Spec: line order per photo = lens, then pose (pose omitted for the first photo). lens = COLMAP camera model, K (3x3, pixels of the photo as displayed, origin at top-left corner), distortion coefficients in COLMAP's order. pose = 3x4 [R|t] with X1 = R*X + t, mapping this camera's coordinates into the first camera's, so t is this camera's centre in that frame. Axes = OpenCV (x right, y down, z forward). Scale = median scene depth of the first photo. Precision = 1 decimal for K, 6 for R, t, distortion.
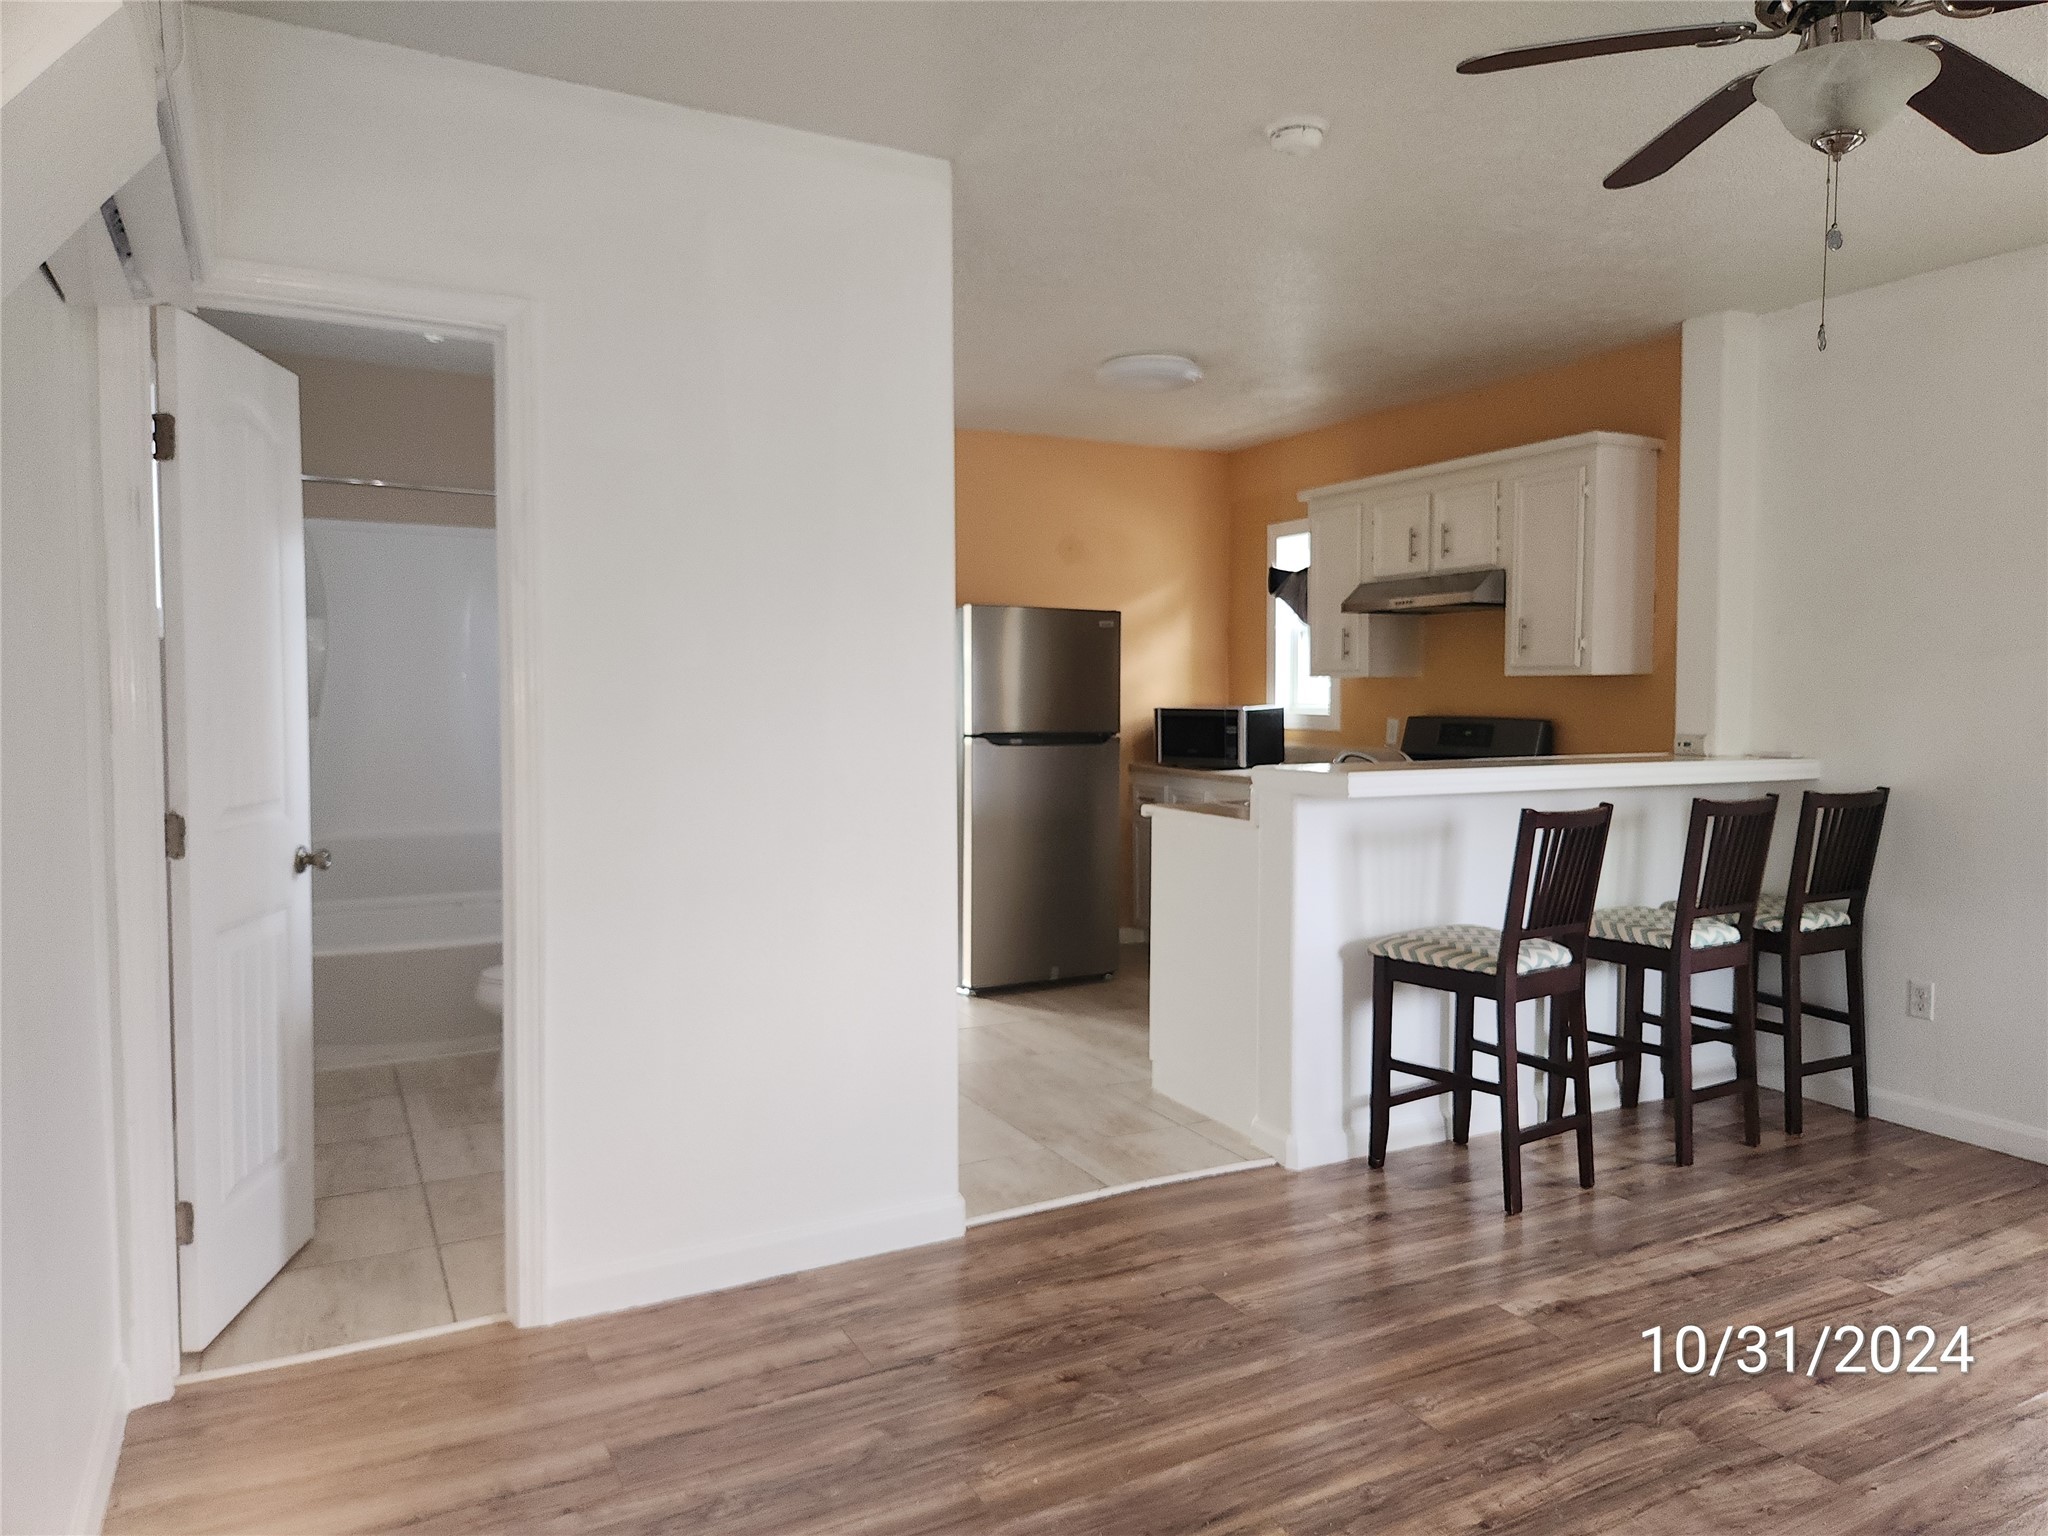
lens RADIAL K [[1391.2, 0, 1070.8], [0, 1391.2, 750.4], [0, 0, 1]] dist [0.061552, -0.069382]
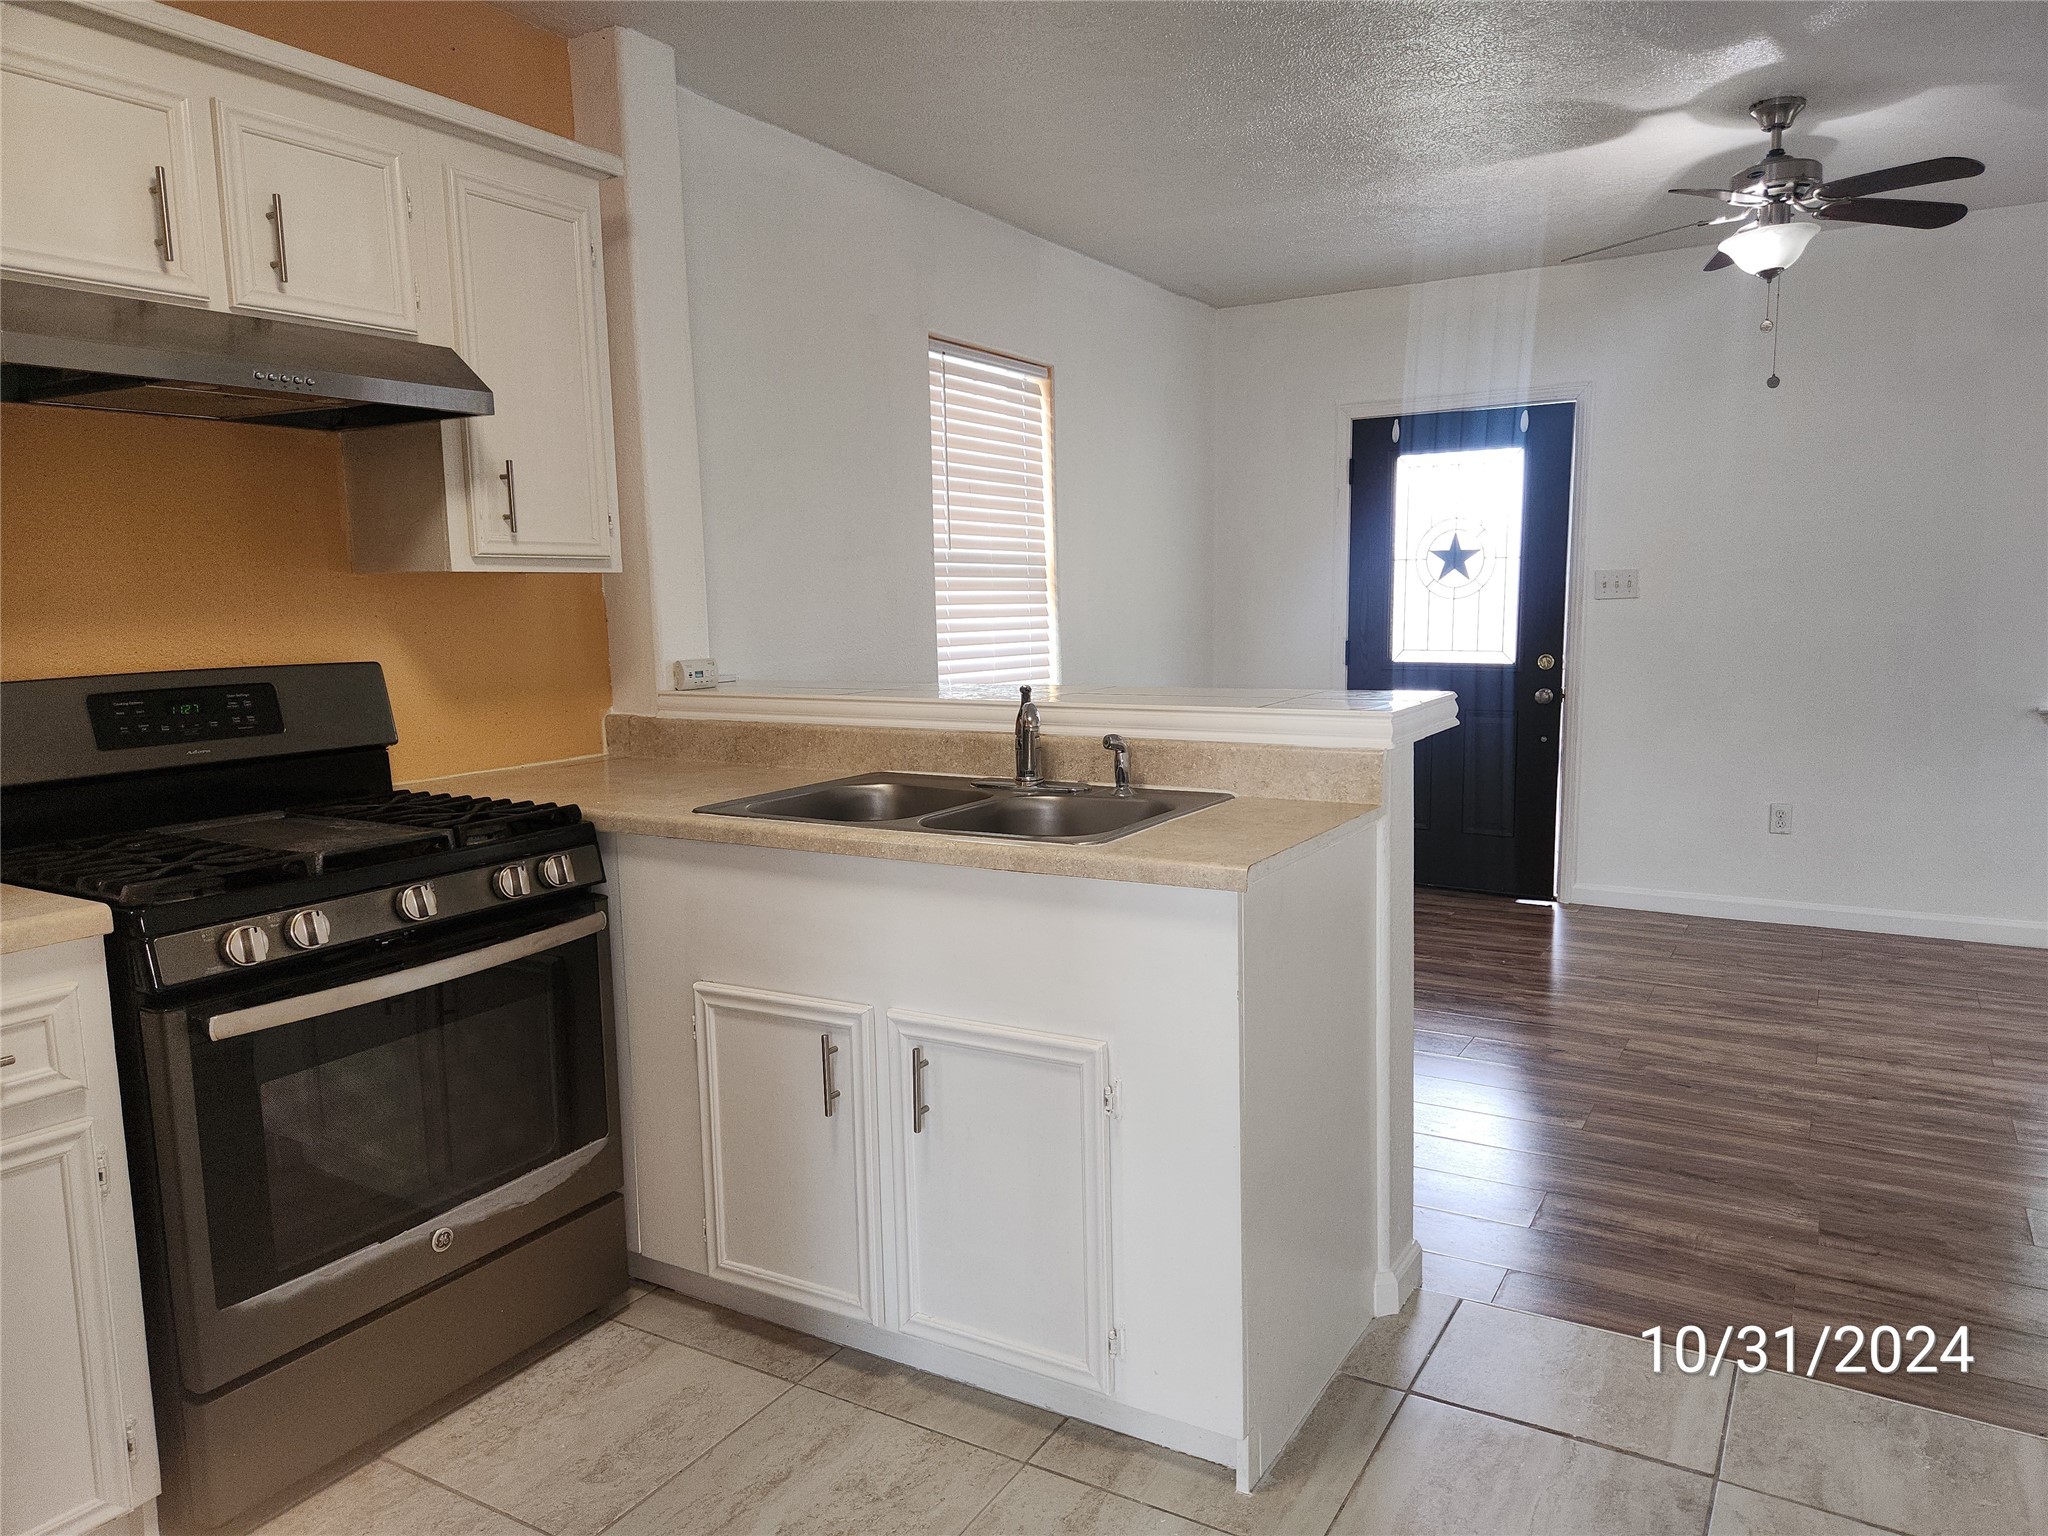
lens RADIAL K [[1376.3, 0, 1060.1], [0, 1376.3, 764.2], [0, 0, 1]] dist [0.066686, -0.064532]
pose [[-0.517989, -0.096377, 0.849940, -0.268339], [0.059964, 0.987097, 0.148474, -0.055184], [-0.853283, 0.127874, -0.505527, 1.272255]]
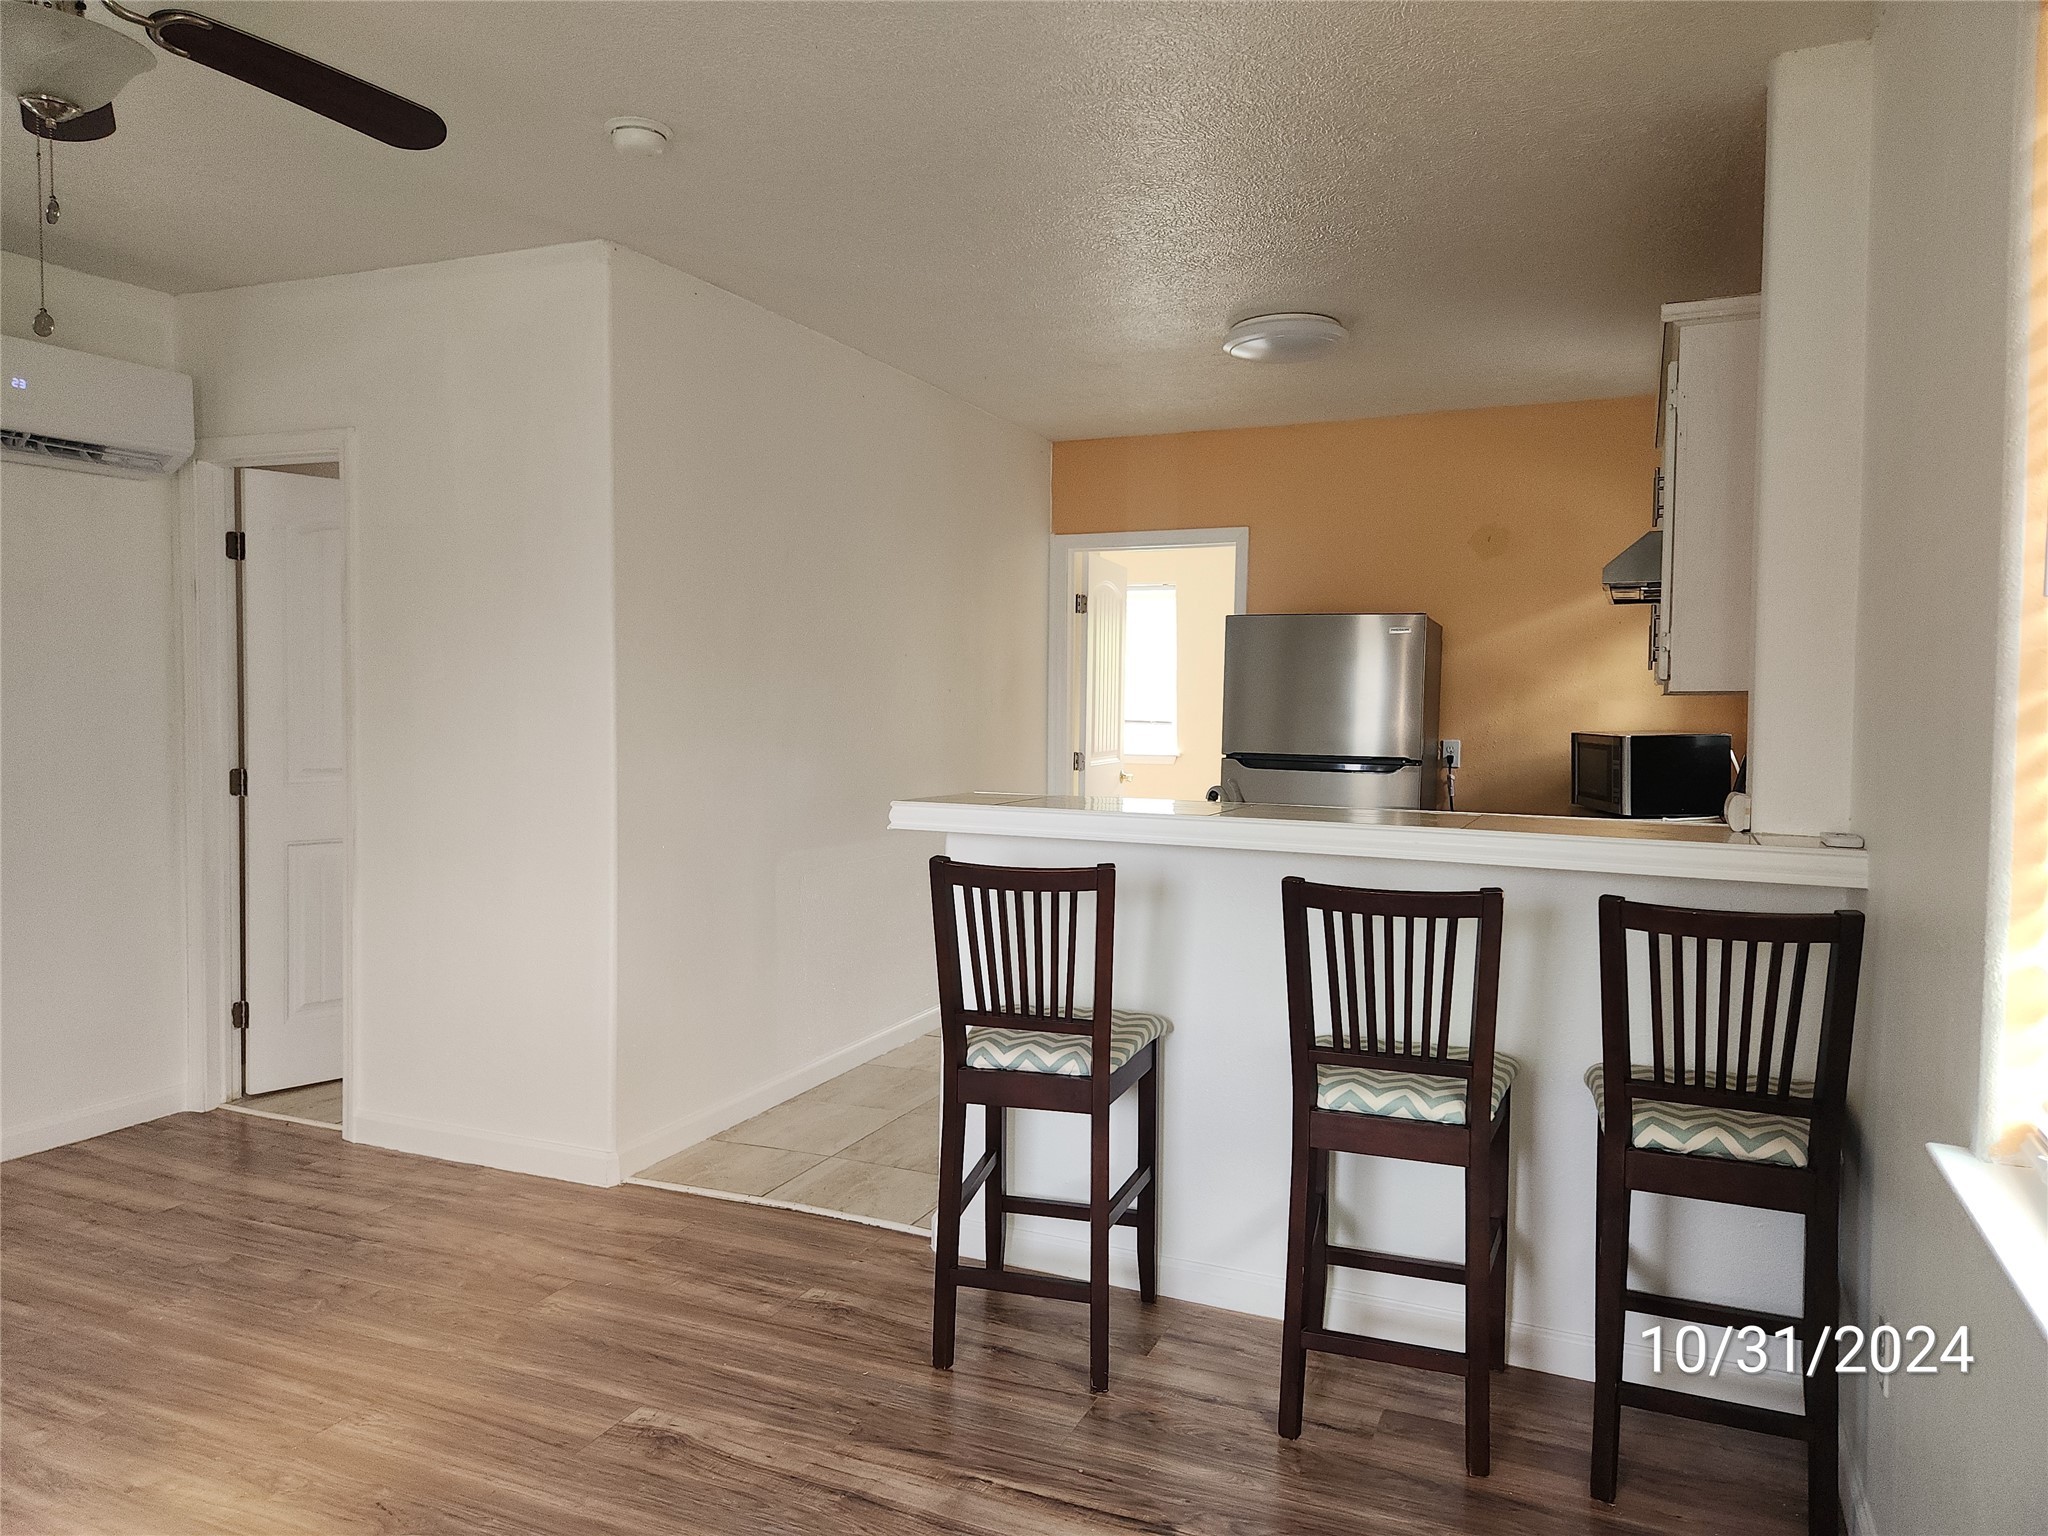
lens RADIAL K [[1381.6, 0, 1042.6], [0, 1381.6, 766.5], [0, 0, 1]] dist [0.069683, -0.062933]
pose [[0.615971, 0.046455, -0.786398, 0.760863], [-0.047870, 0.998622, 0.021496, -0.022404], [0.786313, 0.024404, 0.617346, 0.439374]]
